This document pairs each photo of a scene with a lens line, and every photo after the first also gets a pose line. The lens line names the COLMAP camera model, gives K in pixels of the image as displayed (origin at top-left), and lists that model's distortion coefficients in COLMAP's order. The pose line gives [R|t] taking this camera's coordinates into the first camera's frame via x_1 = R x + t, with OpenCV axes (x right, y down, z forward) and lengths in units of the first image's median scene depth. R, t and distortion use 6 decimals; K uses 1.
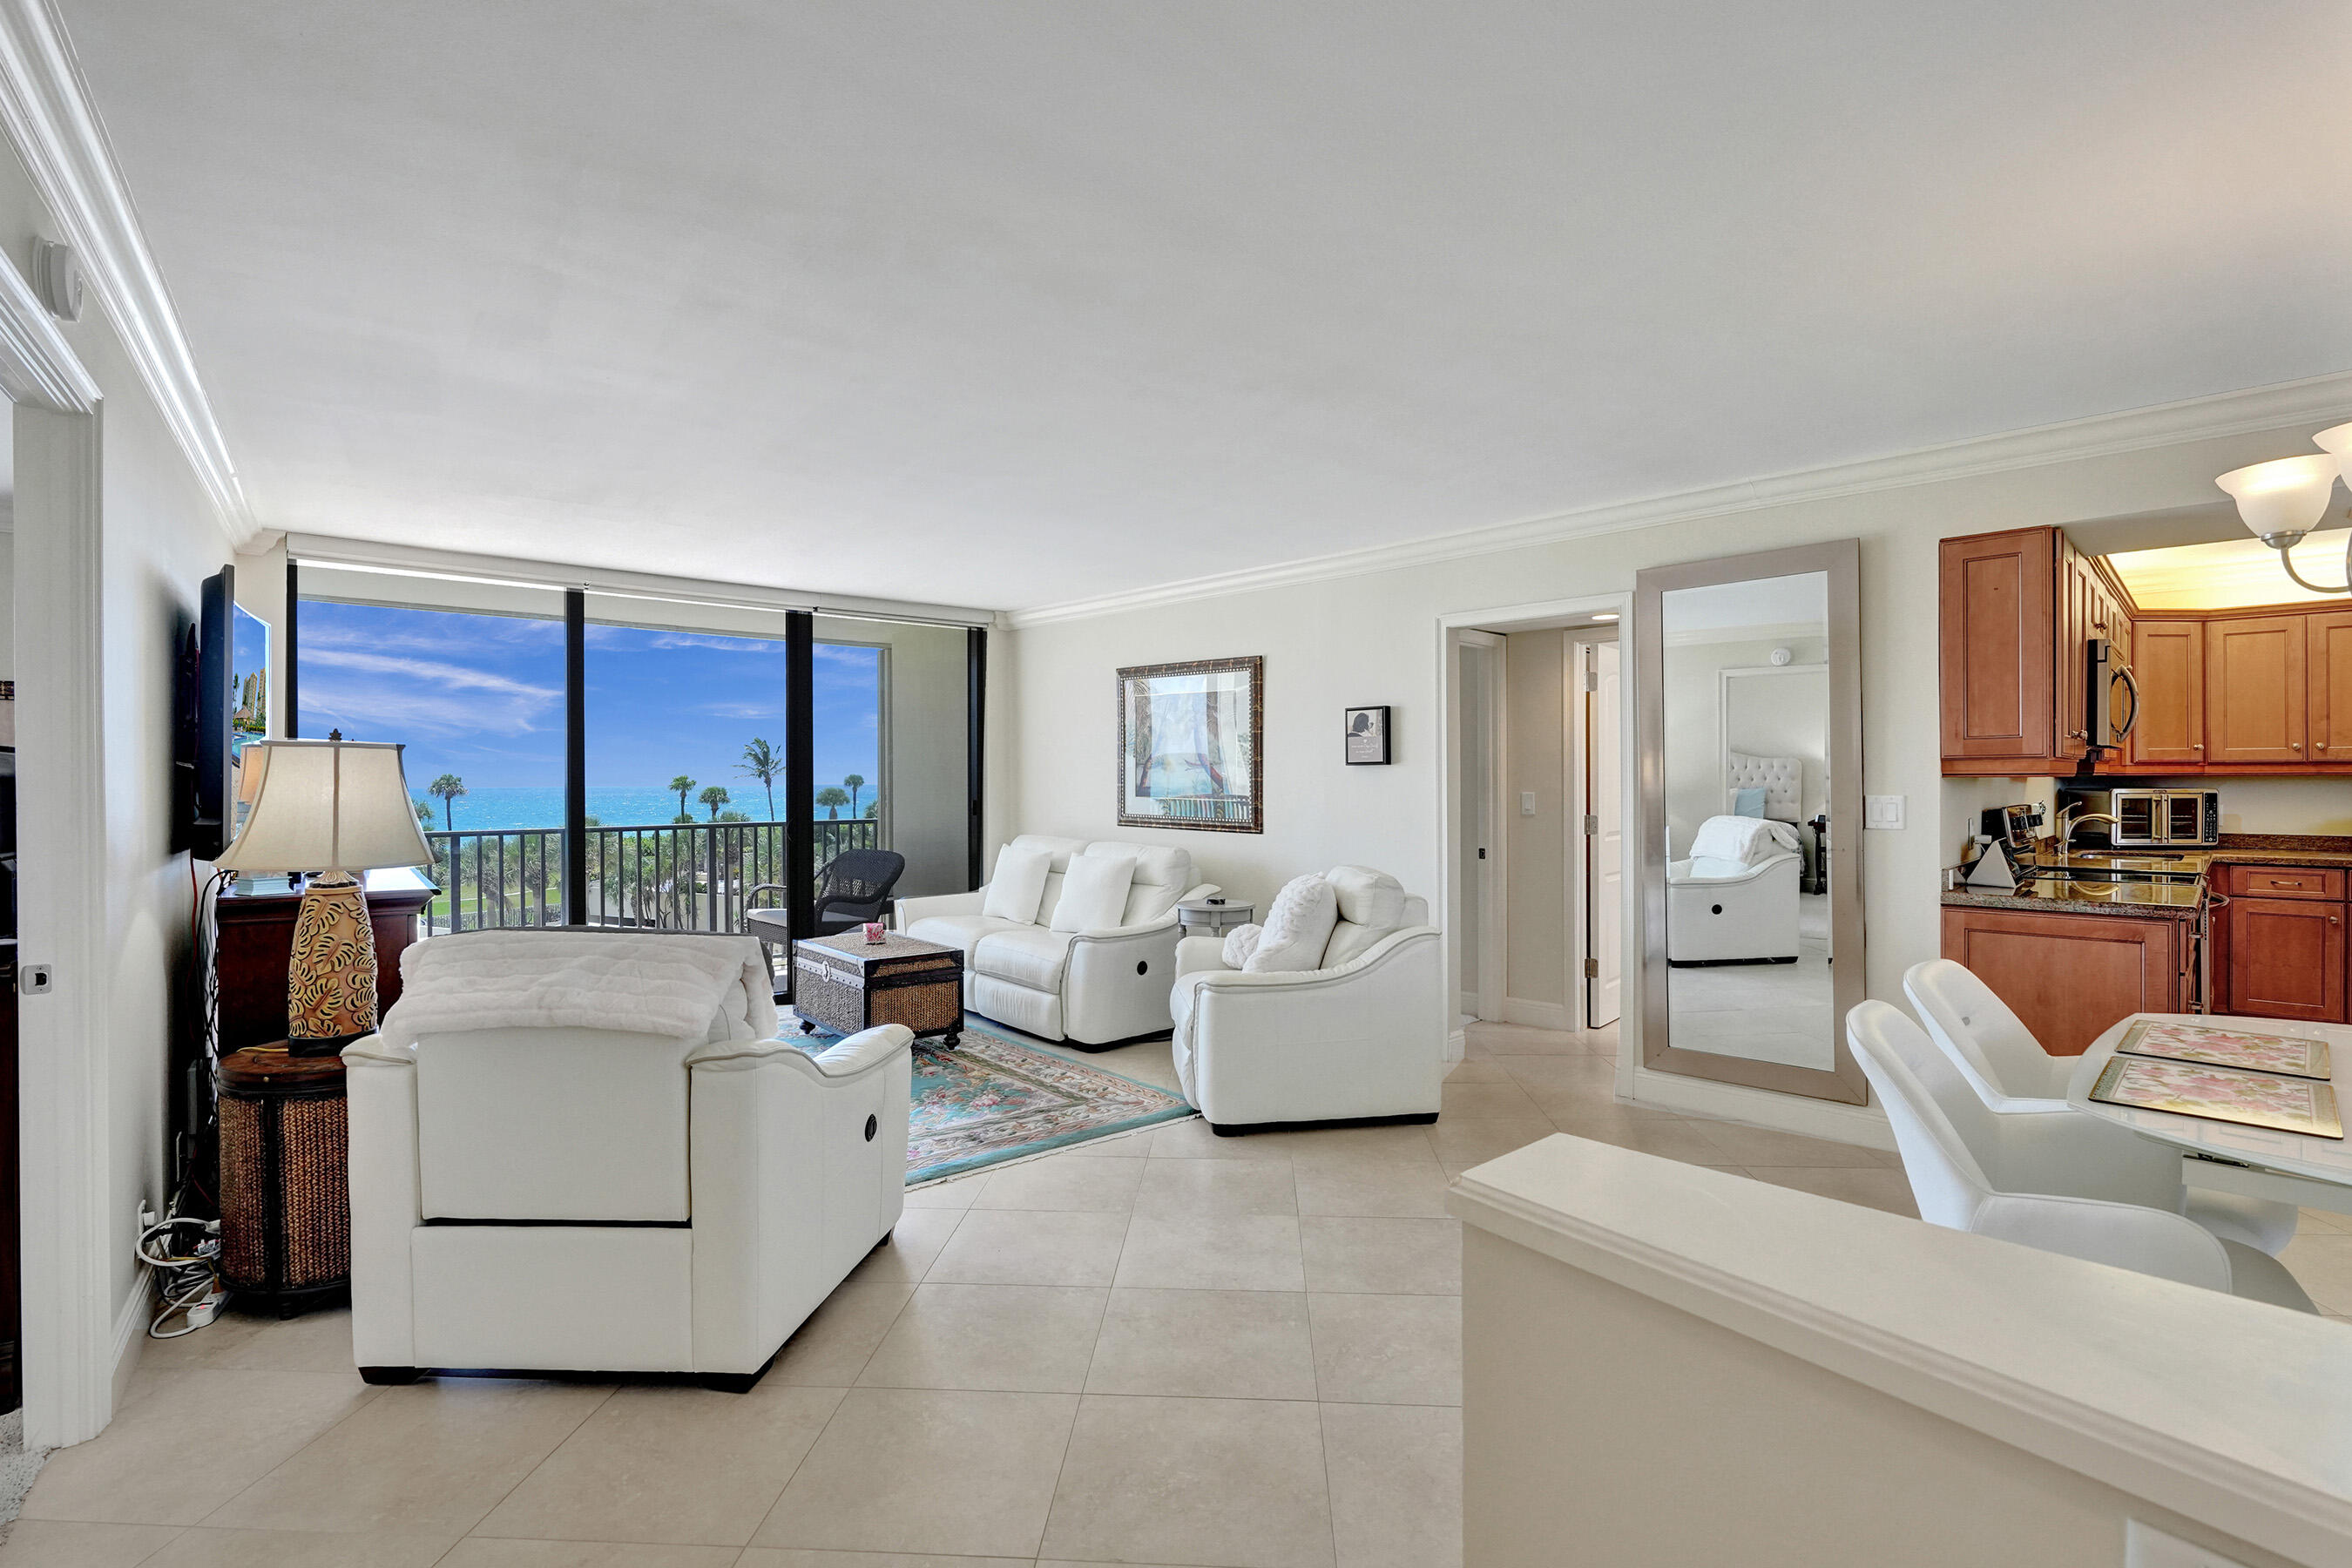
lens RADIAL K [[1103.4, 0, 1184.4], [0, 1103.4, 786.7], [0, 0, 1]] dist [-0.004563, -0.000553]
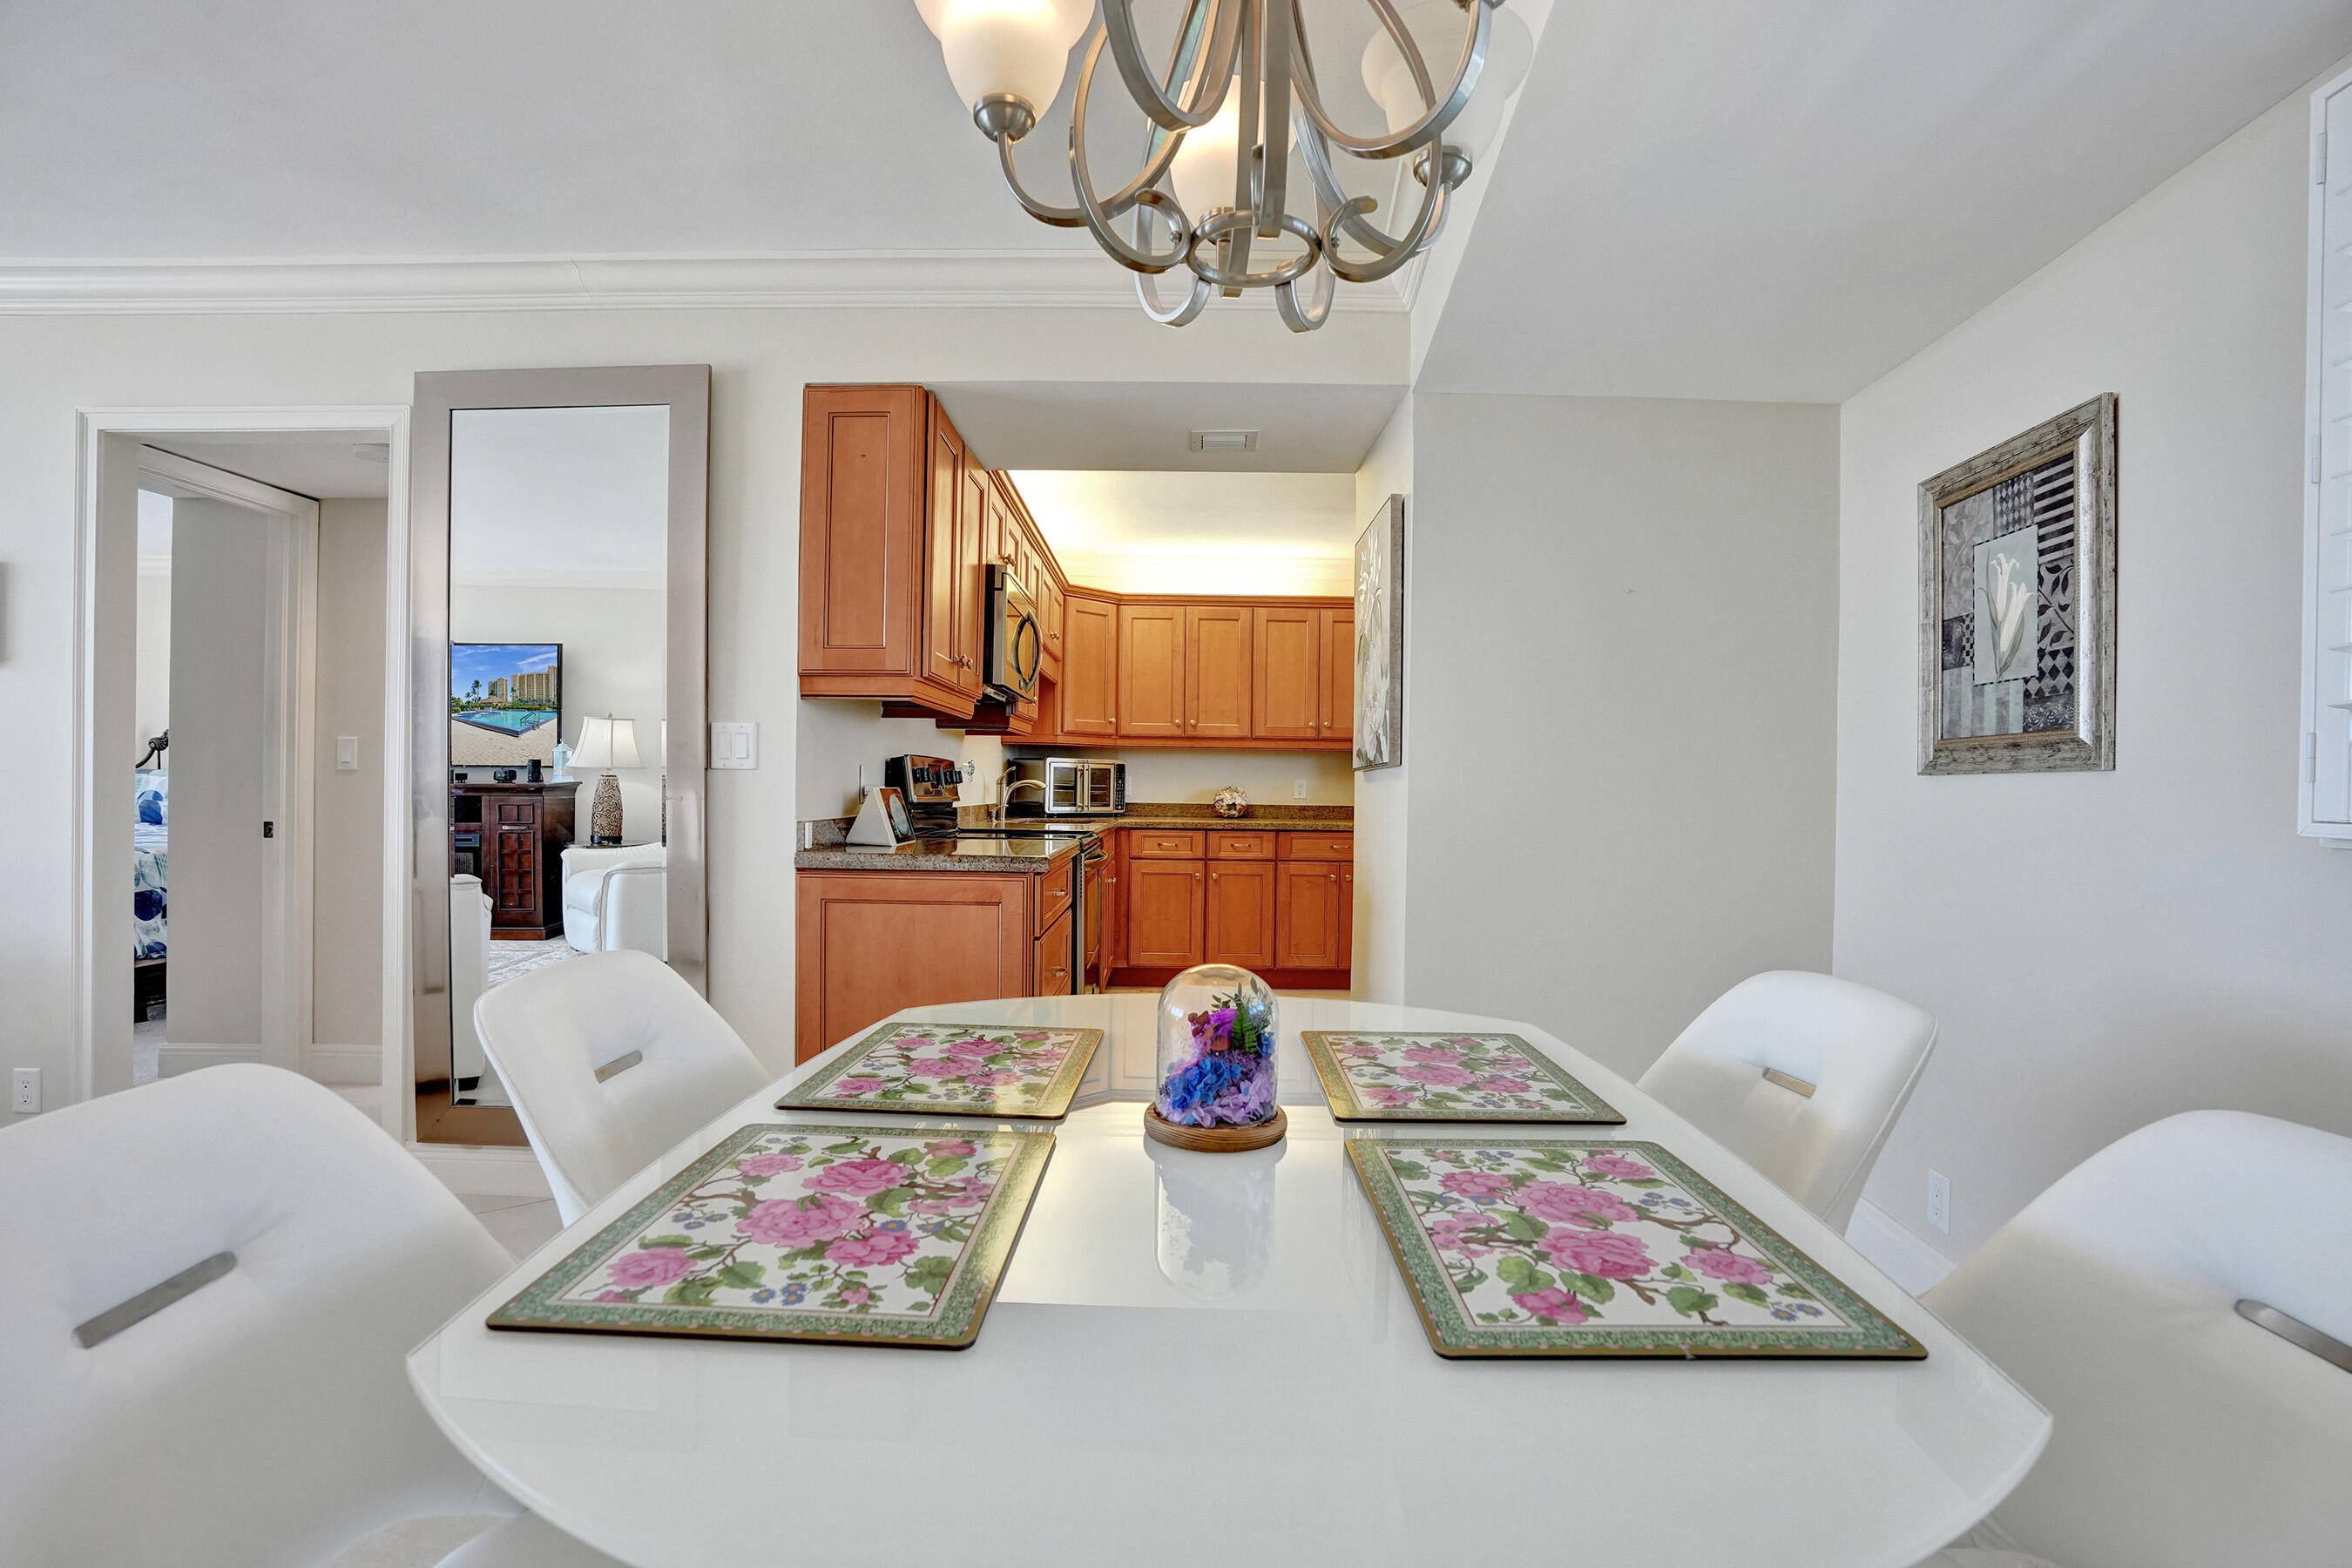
lens RADIAL K [[1087.2, 0, 1184.4], [0, 1087.2, 782.7], [0, 0, 1]] dist [-0.074141, 0.031804]
pose [[0.718979, 0.015876, 0.694850, 0.236256], [-0.012201, 0.999873, -0.010221, 0.033683], [-0.694925, -0.001129, 0.719082, 0.187693]]
